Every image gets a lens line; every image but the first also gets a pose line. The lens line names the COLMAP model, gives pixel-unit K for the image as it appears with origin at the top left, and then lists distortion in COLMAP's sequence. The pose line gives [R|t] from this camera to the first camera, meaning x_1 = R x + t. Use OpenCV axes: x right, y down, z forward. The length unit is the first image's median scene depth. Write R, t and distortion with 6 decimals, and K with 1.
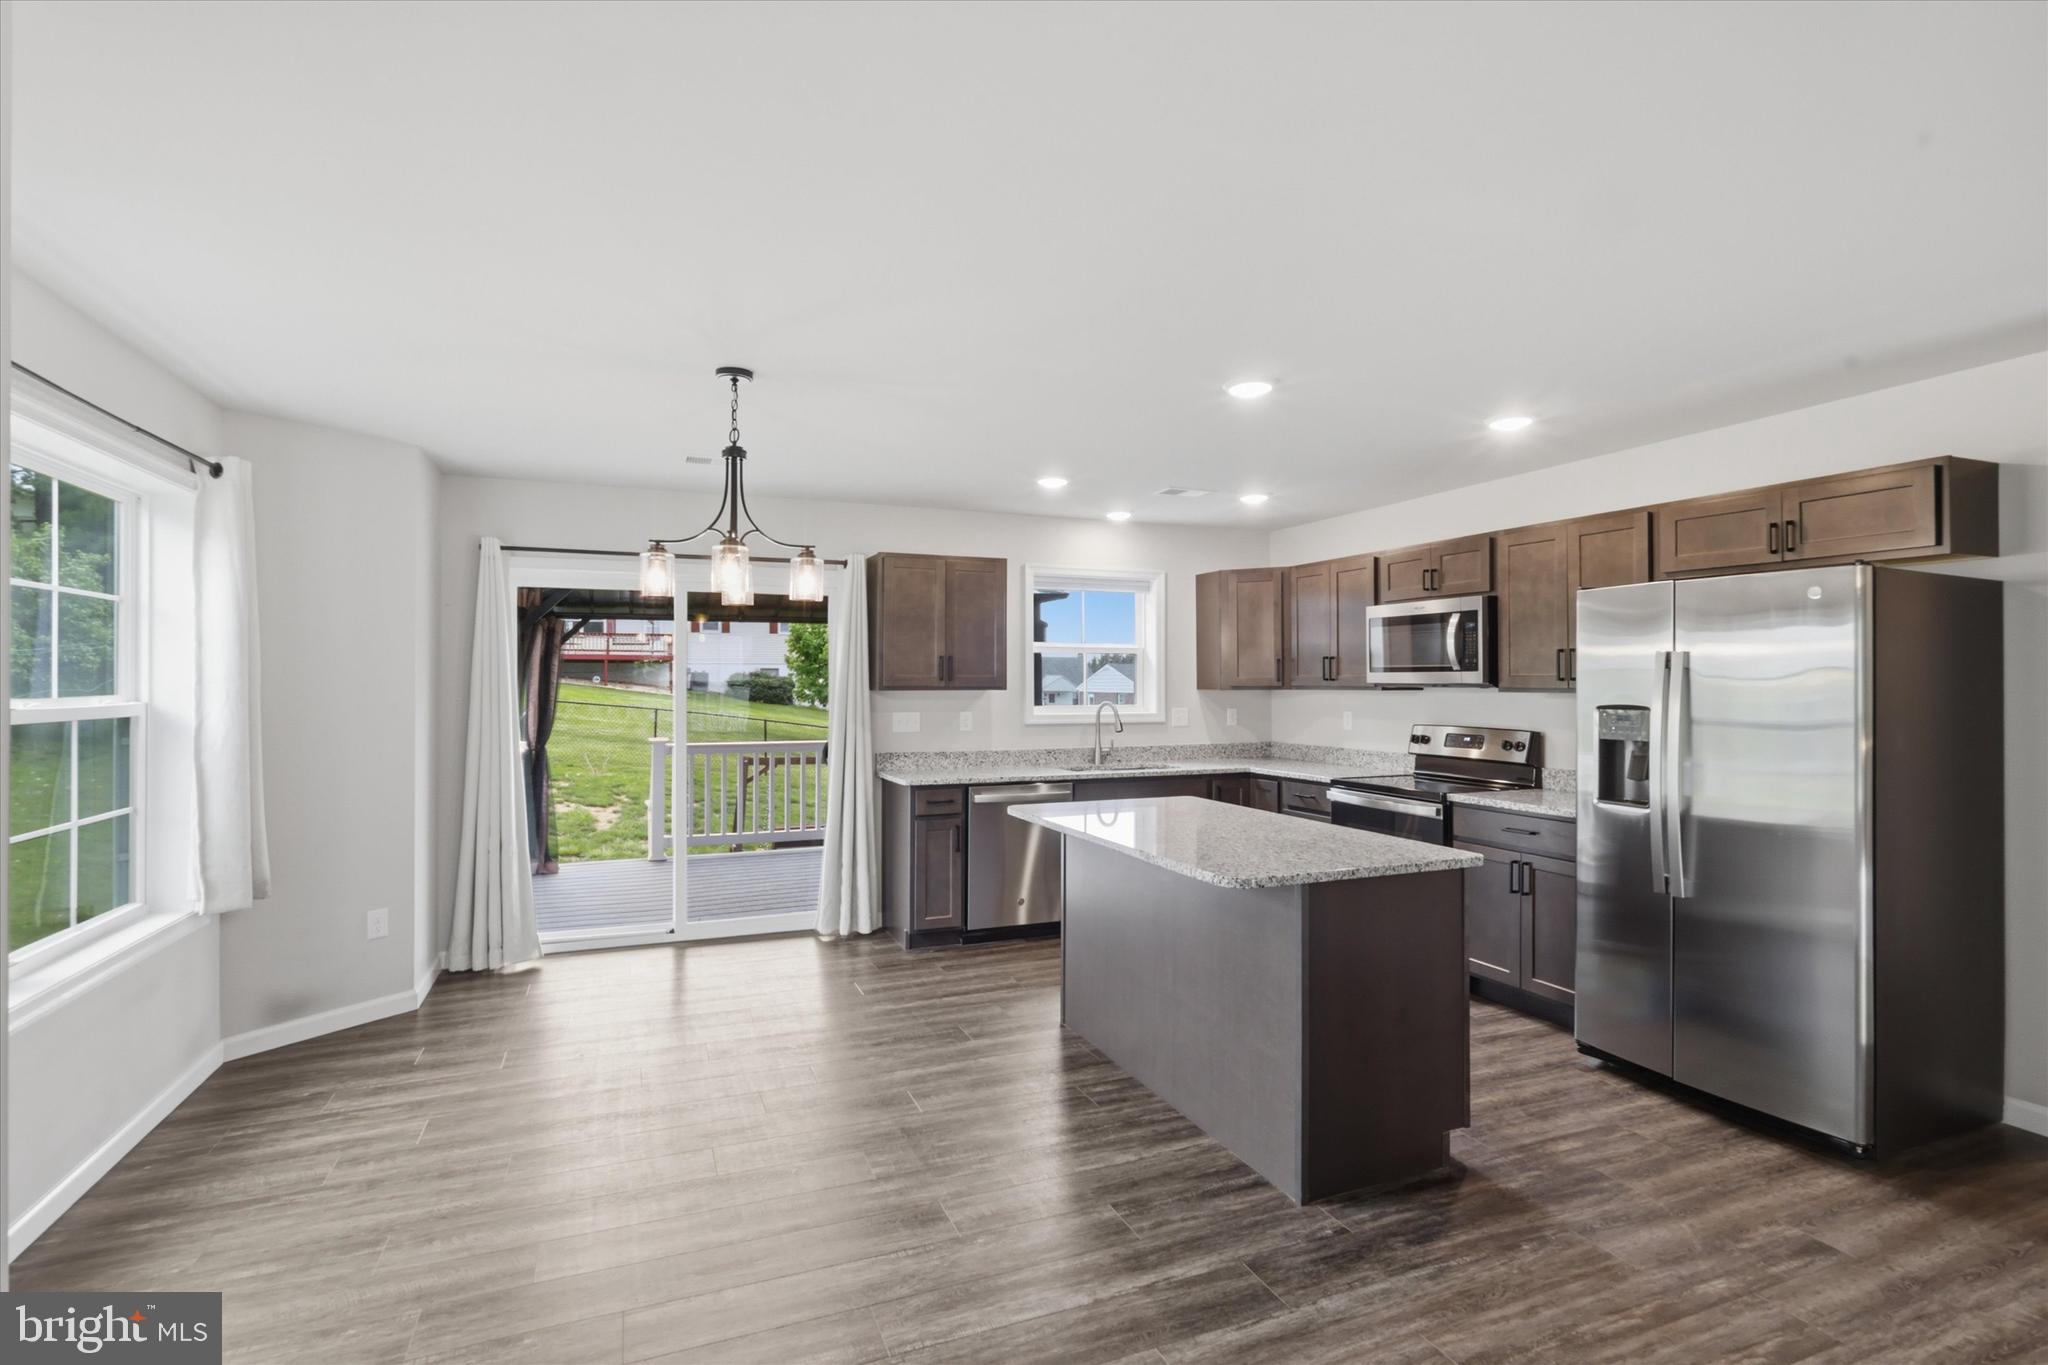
lens RADIAL K [[964.8, 0, 1017.2], [0, 964.8, 689.2], [0, 0, 1]] dist [-0.002494, -0.000545]
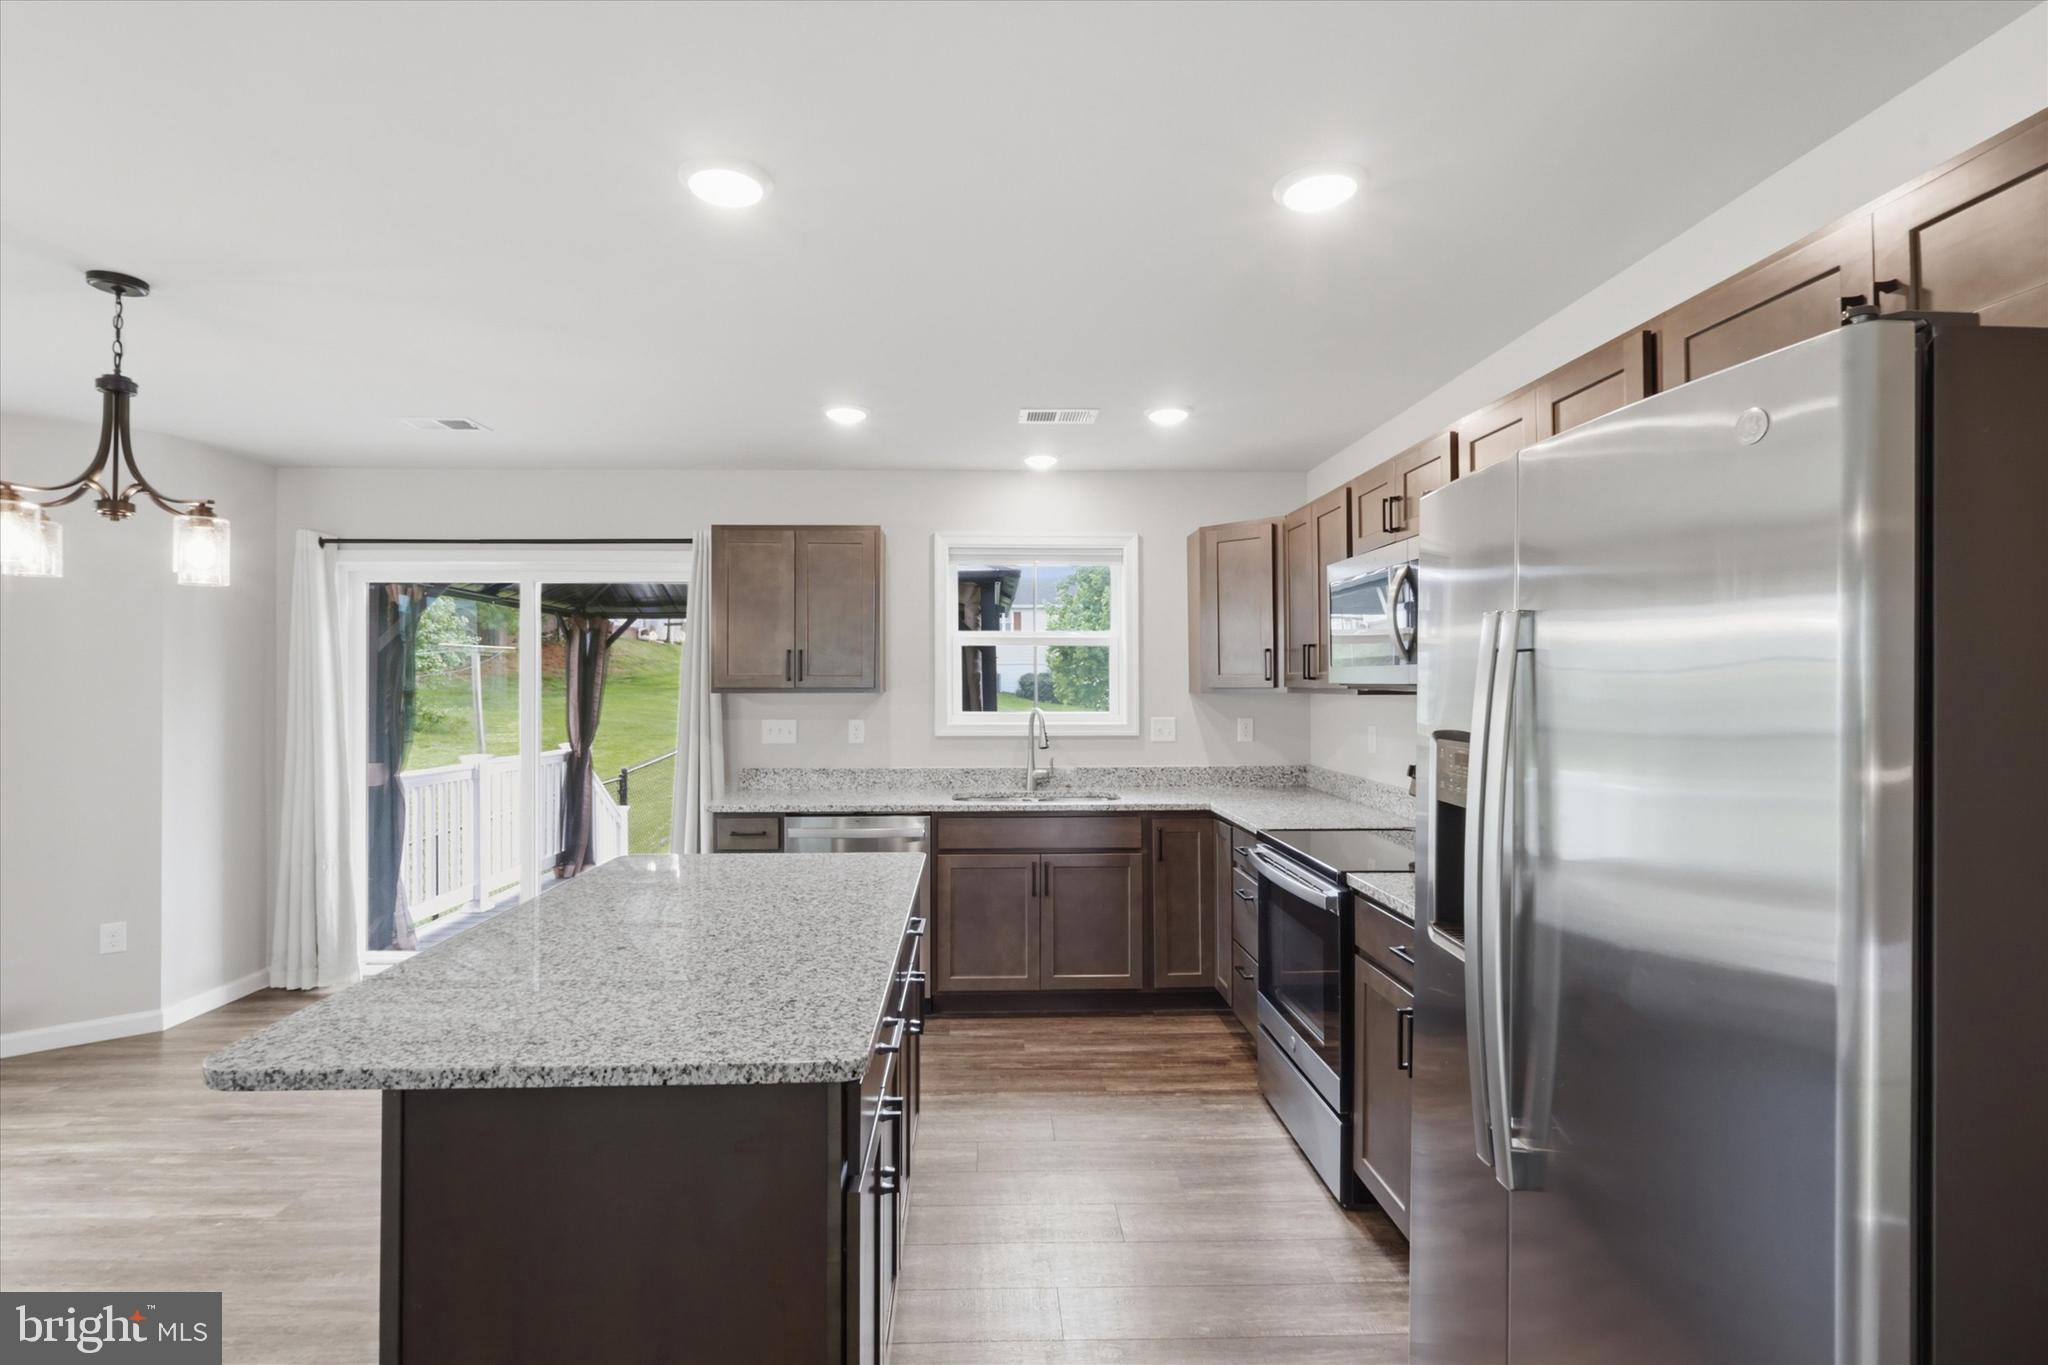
lens RADIAL K [[964.8, 0, 1021.9], [0, 964.8, 672.7], [0, 0, 1]] dist [-0.002494, -0.000545]
pose [[0.938245, -0.005067, -0.345936, 0.373486], [-0.000864, 0.999855, -0.016989, -0.002231], [0.345972, 0.016239, 0.938104, 0.307558]]
